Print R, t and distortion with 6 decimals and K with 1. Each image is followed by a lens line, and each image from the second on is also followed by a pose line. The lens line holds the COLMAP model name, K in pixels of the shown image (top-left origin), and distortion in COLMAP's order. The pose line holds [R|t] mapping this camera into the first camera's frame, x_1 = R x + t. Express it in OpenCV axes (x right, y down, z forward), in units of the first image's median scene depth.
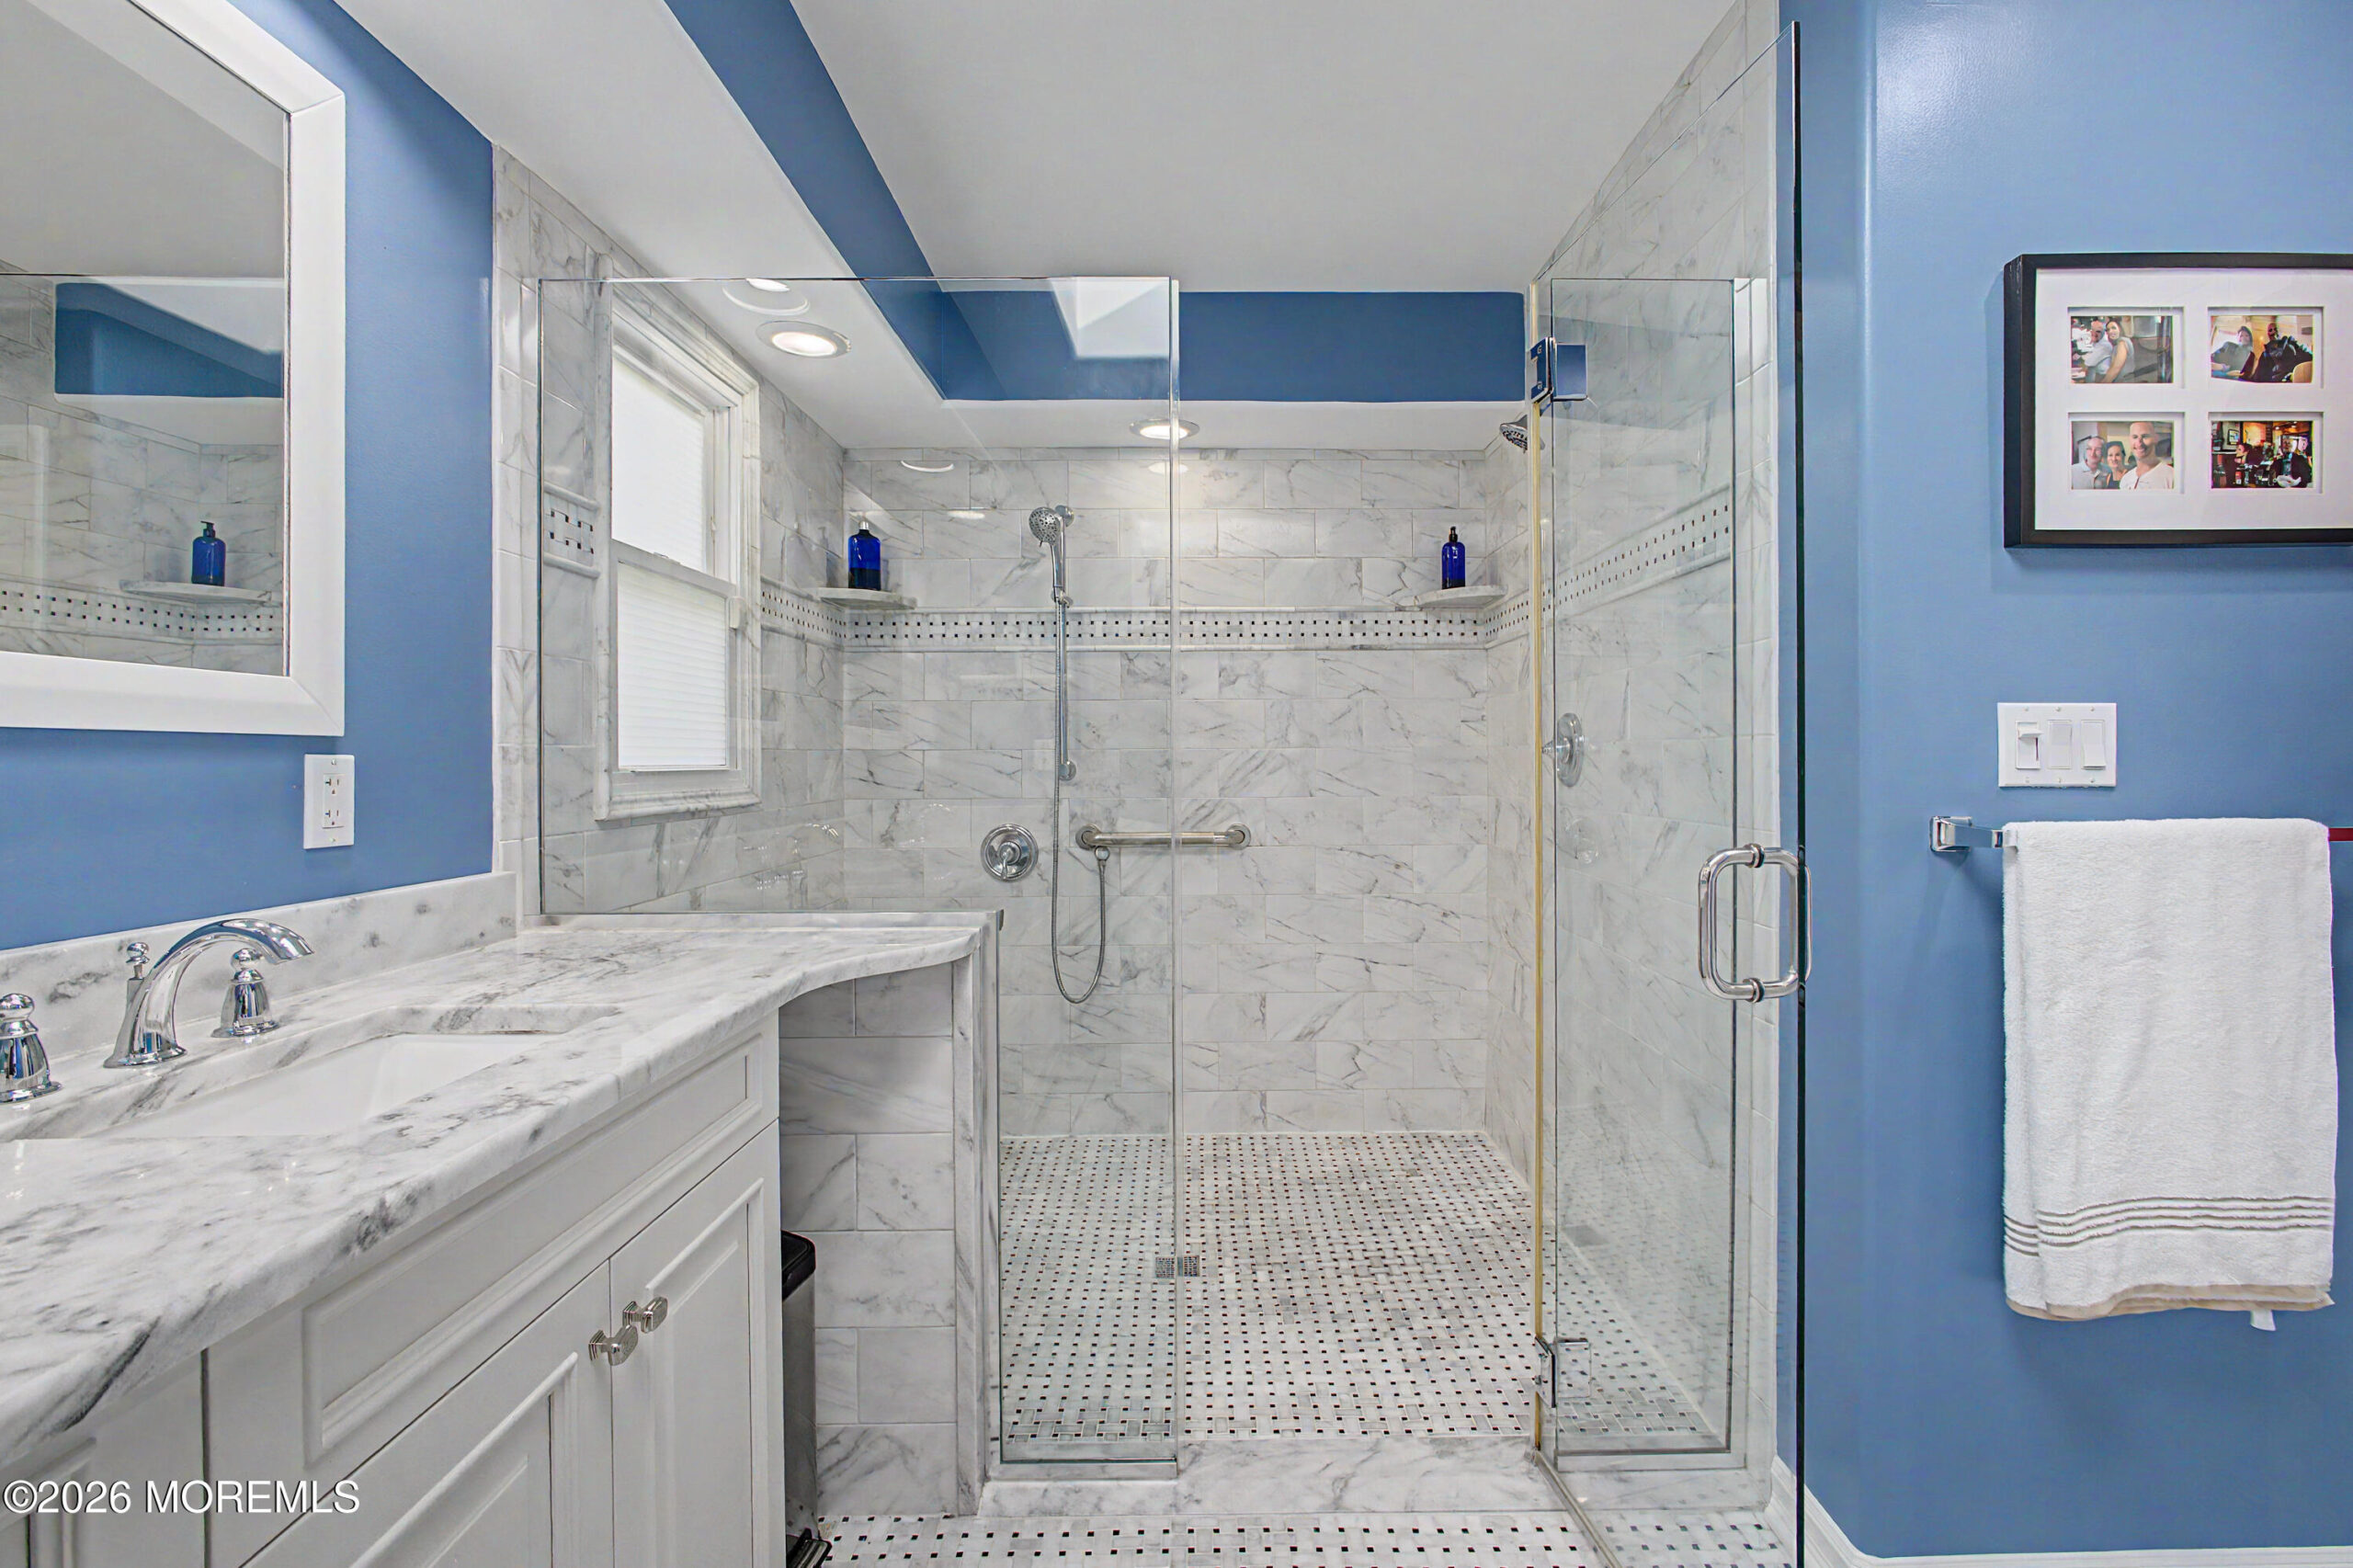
lens RADIAL K [[1010.3, 0, 1193.8], [0, 1010.3, 759.5], [0, 0, 1]] dist [-0.013495, 0.004672]
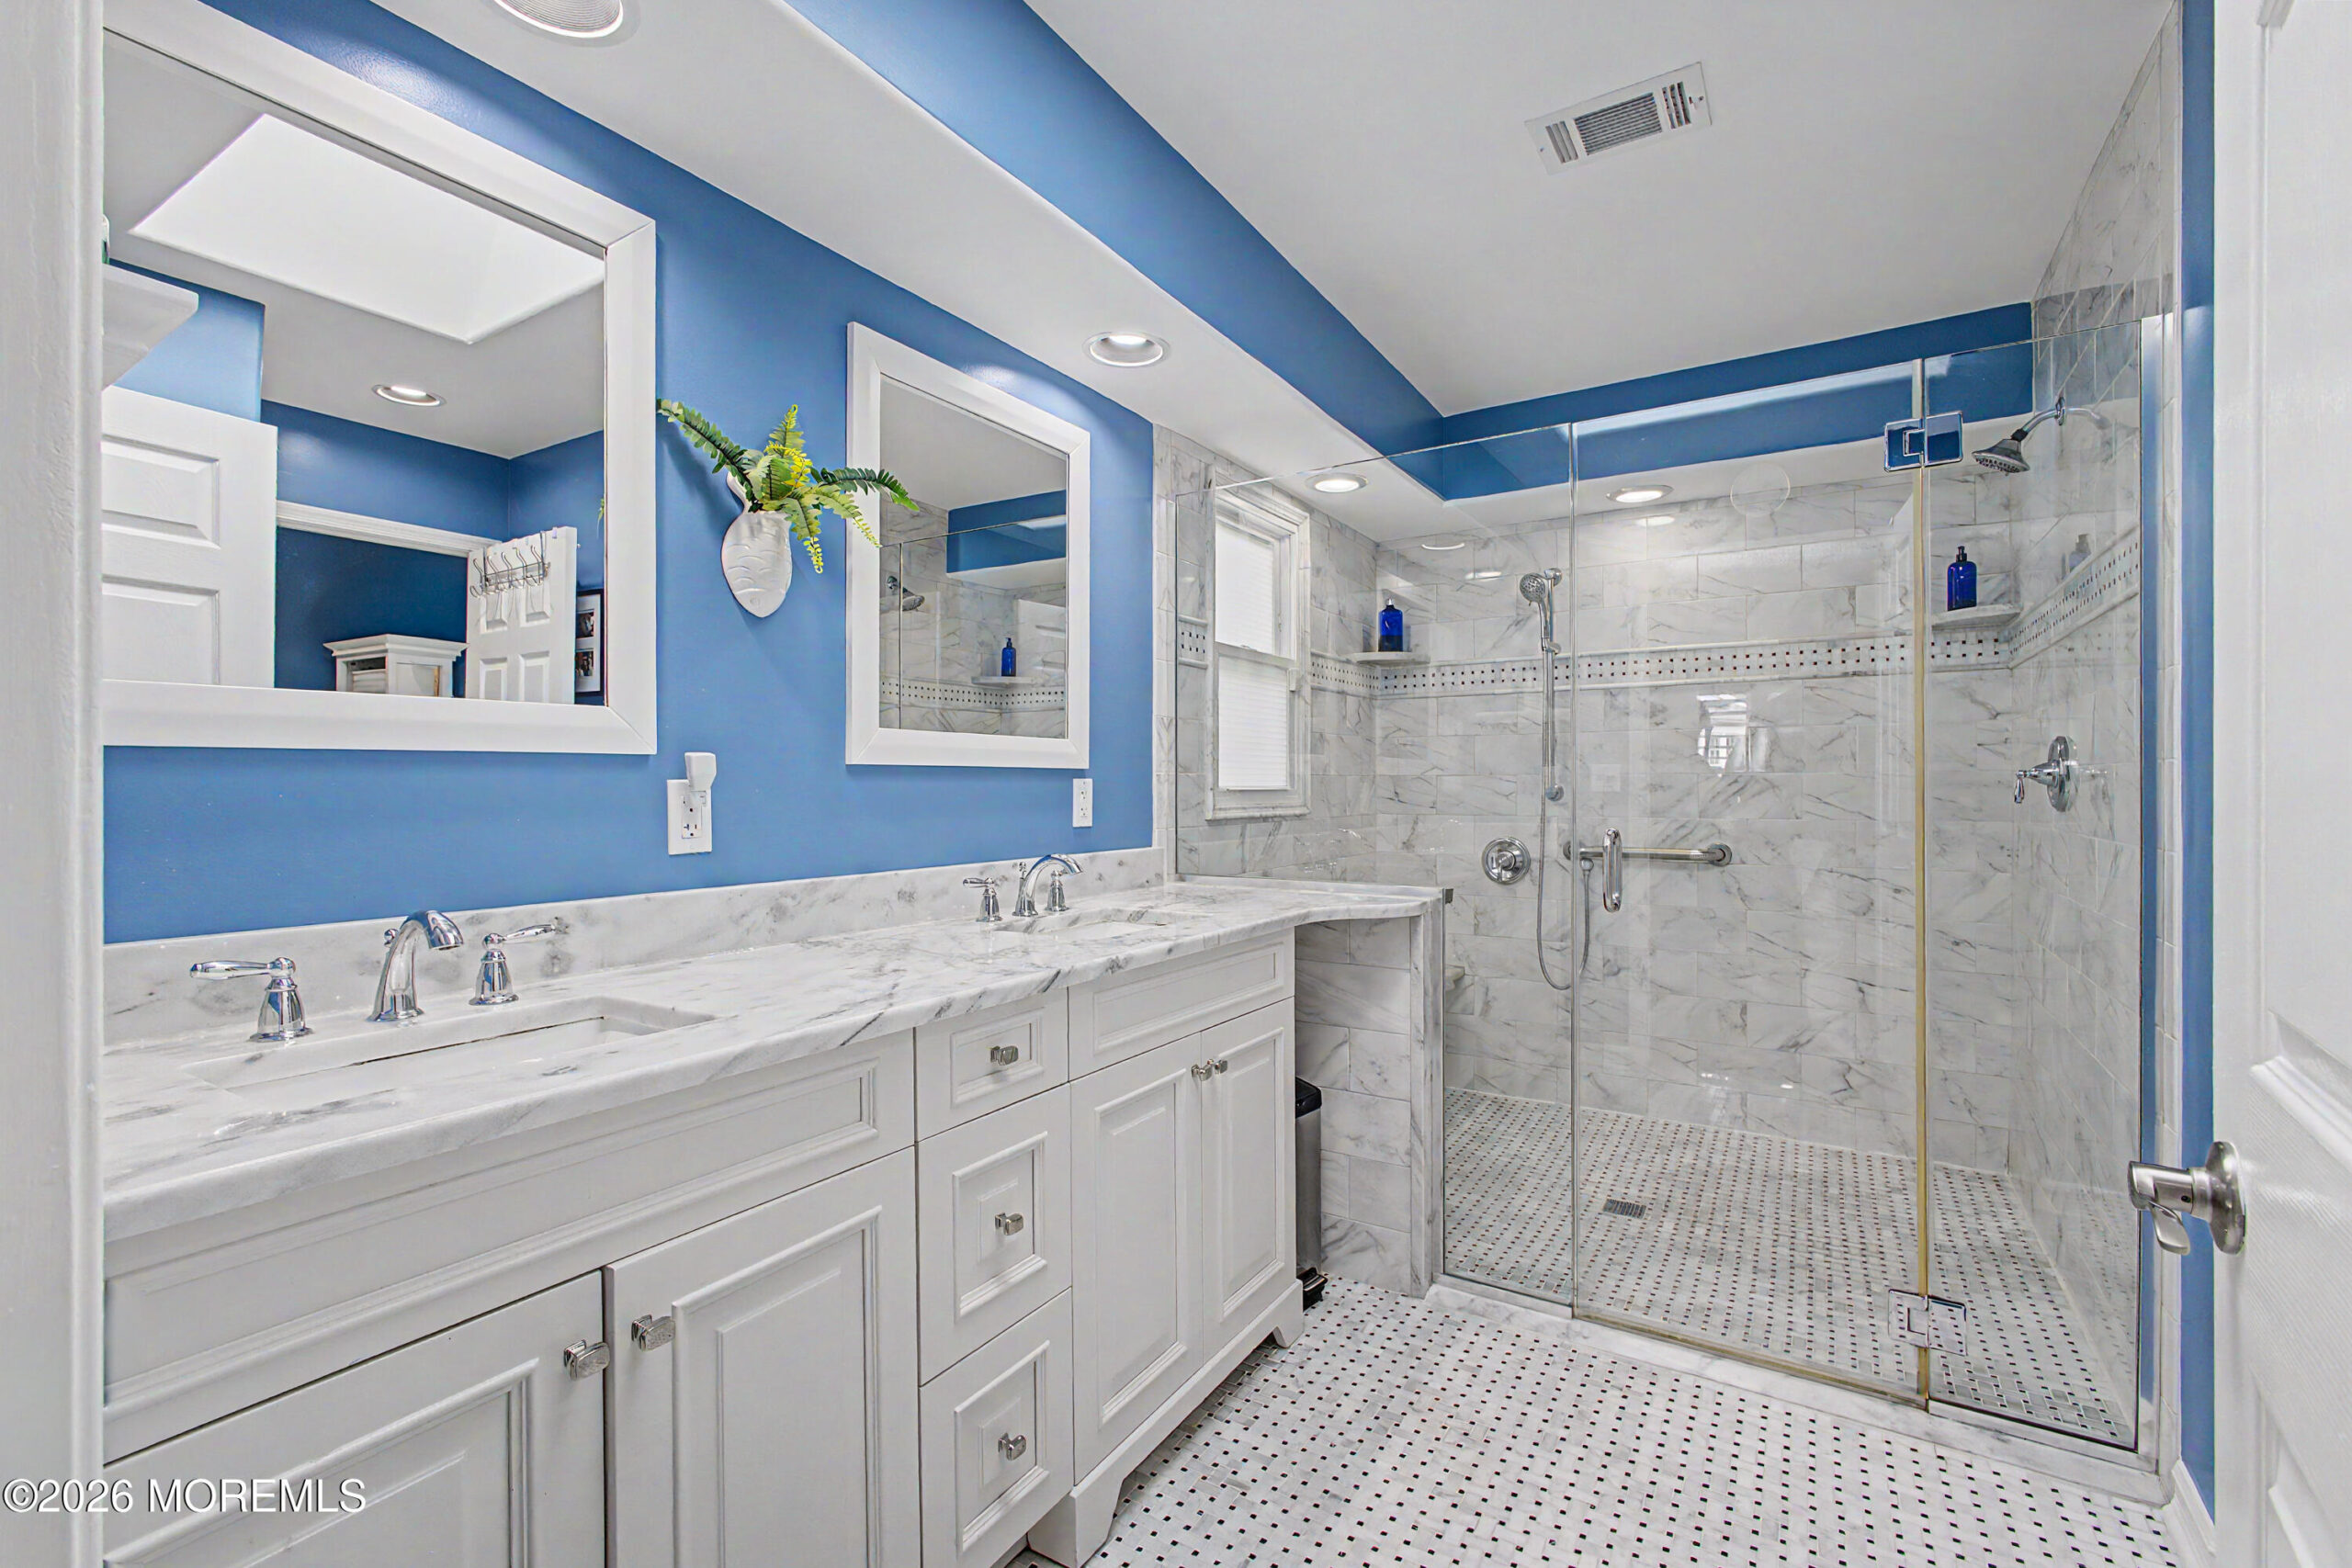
lens RADIAL K [[1009.7, 0, 1181.9], [0, 1009.7, 788.0], [0, 0, 1]] dist [-0.013495, 0.004672]
pose [[0.837855, 0.004321, -0.545876, 0.175272], [-0.002627, 0.999989, 0.003883, 0.002399], [0.545887, -0.001820, 0.837857, -0.256570]]
